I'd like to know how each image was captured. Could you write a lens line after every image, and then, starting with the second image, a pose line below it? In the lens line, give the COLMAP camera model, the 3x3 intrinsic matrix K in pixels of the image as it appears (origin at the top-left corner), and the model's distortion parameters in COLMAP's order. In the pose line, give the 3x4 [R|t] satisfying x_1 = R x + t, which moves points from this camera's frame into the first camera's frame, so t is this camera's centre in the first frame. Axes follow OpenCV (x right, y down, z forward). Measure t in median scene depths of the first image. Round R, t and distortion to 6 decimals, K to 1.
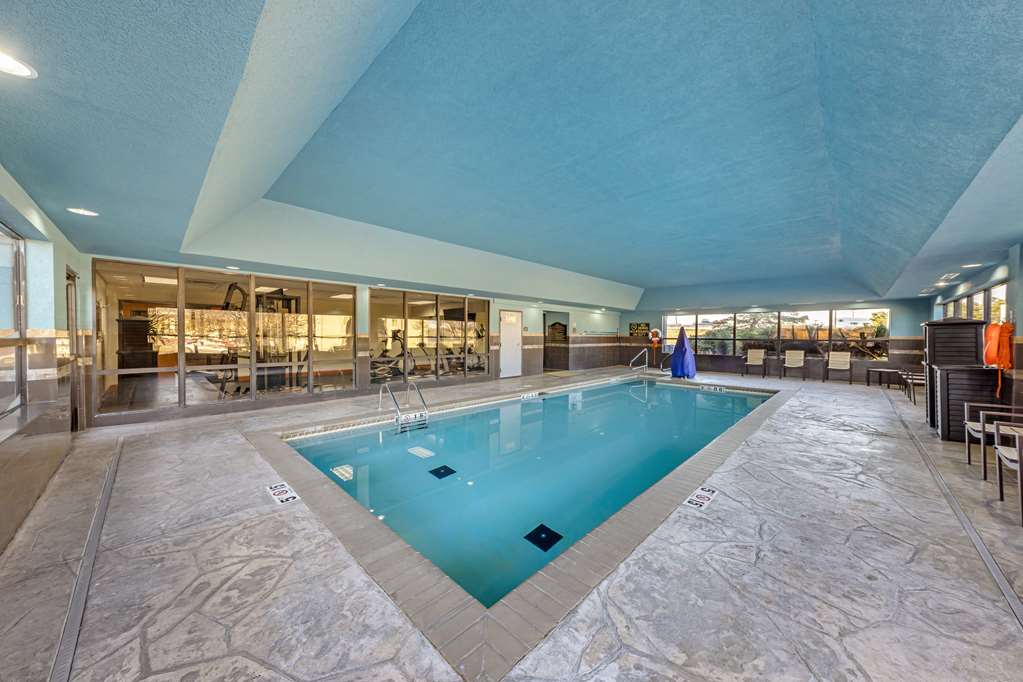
lens RADIAL K [[352.8, 0, 510.3], [0, 352.8, 339.2], [0, 0, 1]] dist [0.001372, 0.000008]
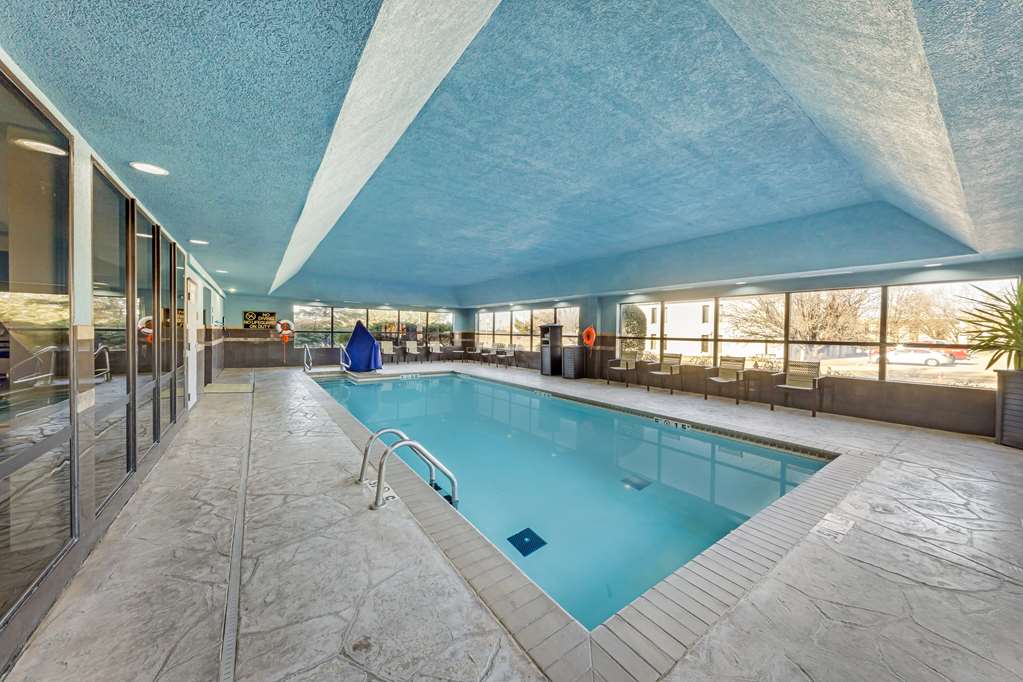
lens RADIAL K [[352.8, 0, 509.9], [0, 352.8, 334.3], [0, 0, 1]] dist [0.001372, 0.000008]
pose [[0.177170, -0.013592, 0.984086, -0.463957], [-0.003193, 0.999891, 0.014385, -0.012964], [-0.984175, -0.005691, 0.177108, 0.462888]]
